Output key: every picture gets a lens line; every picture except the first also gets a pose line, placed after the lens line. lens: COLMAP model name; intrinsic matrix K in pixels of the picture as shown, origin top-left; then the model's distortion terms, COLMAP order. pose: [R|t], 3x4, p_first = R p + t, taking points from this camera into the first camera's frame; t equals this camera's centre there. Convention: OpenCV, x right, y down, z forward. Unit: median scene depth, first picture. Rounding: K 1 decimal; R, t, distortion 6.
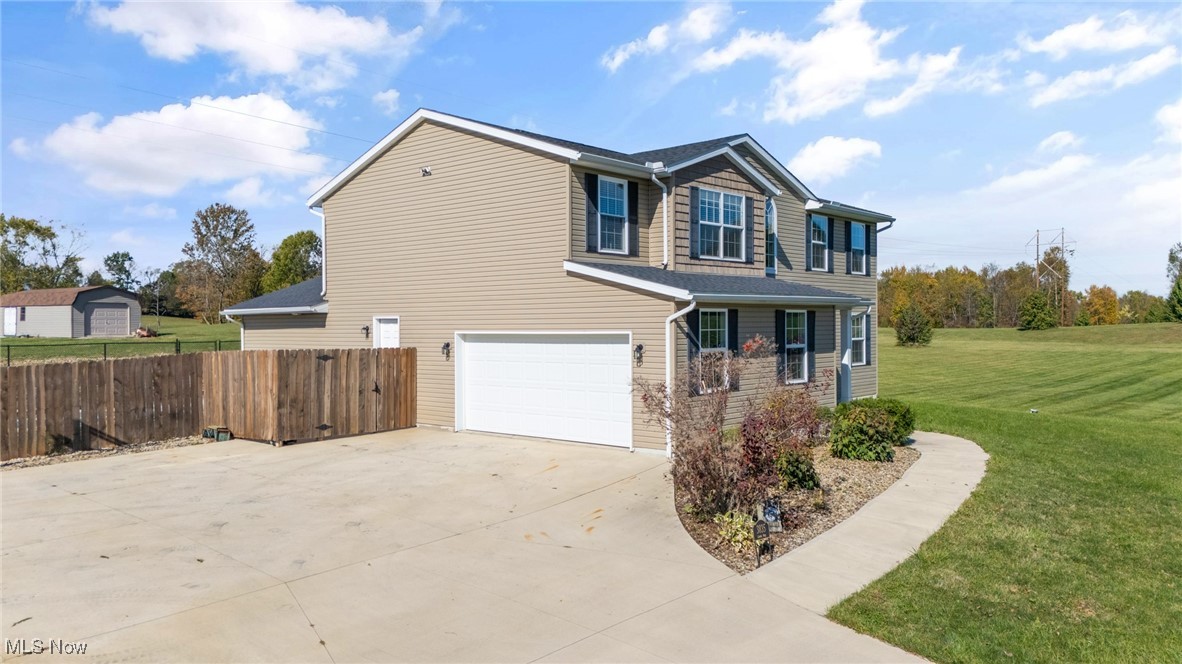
lens RADIAL K [[861.8, 0, 591.0], [0, 861.8, 332.0], [0, 0, 1]] dist [0.065779, -0.071588]
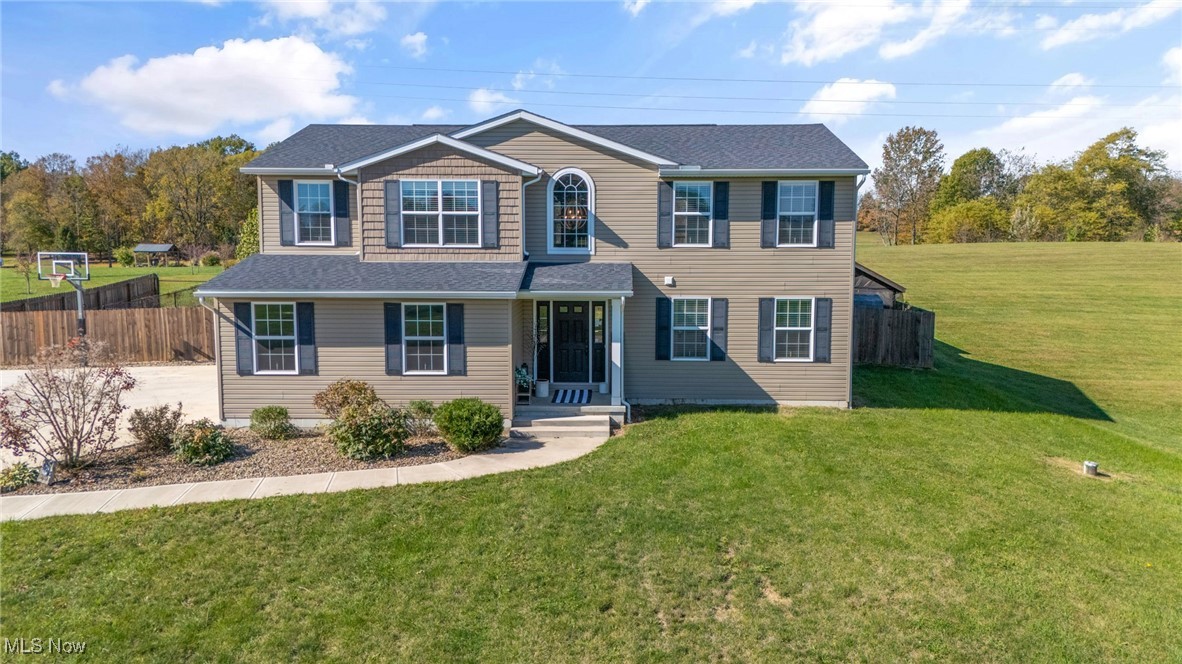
lens RADIAL K [[861.8, 0, 591.0], [0, 861.8, 332.0], [0, 0, 1]] dist [0.065779, -0.071588]
pose [[0.651843, 0.088858, -0.753130, 1.053271], [-0.015271, 0.994448, 0.104113, -0.093062], [0.758200, -0.056365, 0.649581, 0.464552]]
